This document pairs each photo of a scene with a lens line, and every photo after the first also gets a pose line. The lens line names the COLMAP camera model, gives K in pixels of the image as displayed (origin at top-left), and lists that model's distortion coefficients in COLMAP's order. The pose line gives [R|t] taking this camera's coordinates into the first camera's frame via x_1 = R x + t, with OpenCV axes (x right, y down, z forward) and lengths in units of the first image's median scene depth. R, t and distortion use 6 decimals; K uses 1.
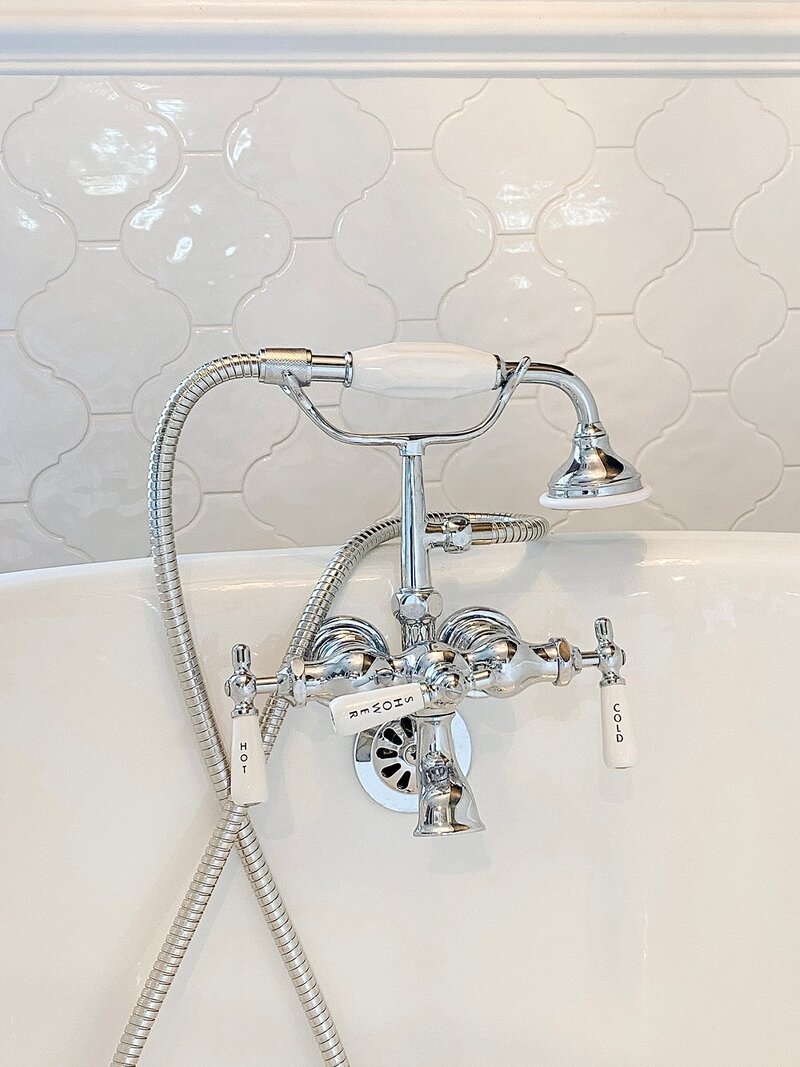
lens RADIAL K [[1183.1, 0, 400.0], [0, 1183.1, 533.5], [0, 0, 1]] dist [0.001657, 0.000144]
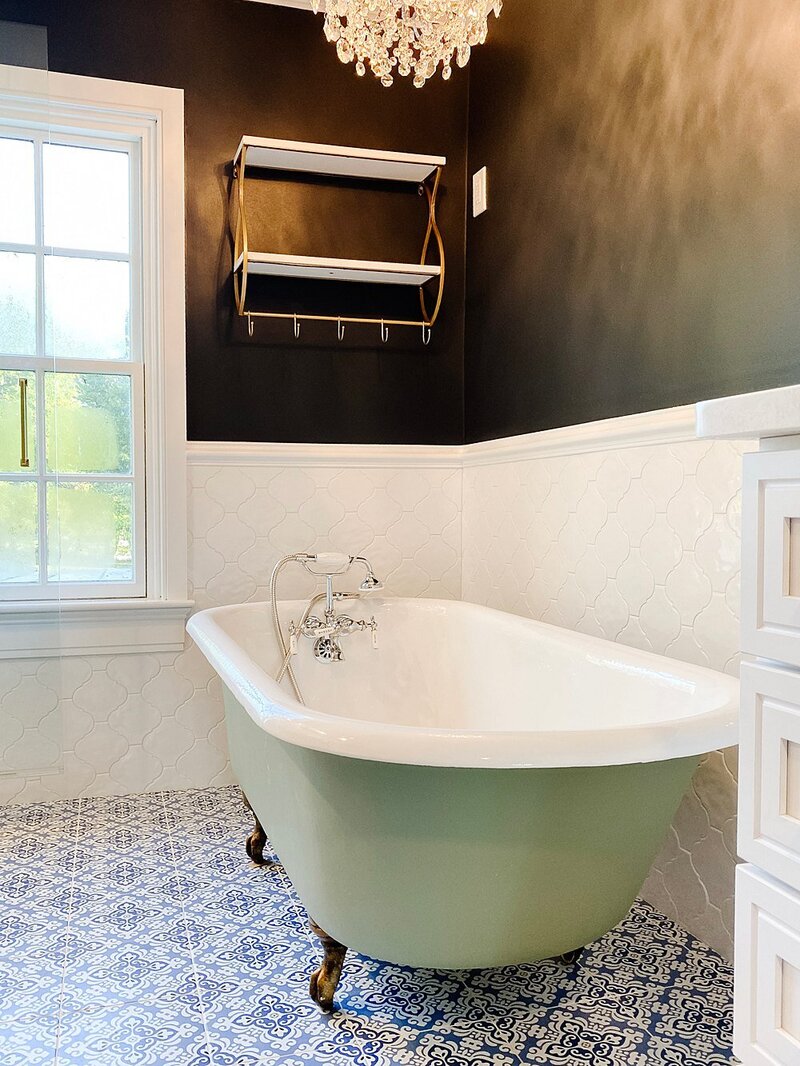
lens RADIAL K [[926.5, 0, 400.0], [0, 926.5, 533.0], [0, 0, 1]] dist [0.002262, -0.003368]
pose [[0.987718, 0.024425, 0.154326, -0.261307], [-0.009238, 0.995107, -0.098366, 0.100455], [-0.155974, 0.095733, 0.983111, -2.383833]]
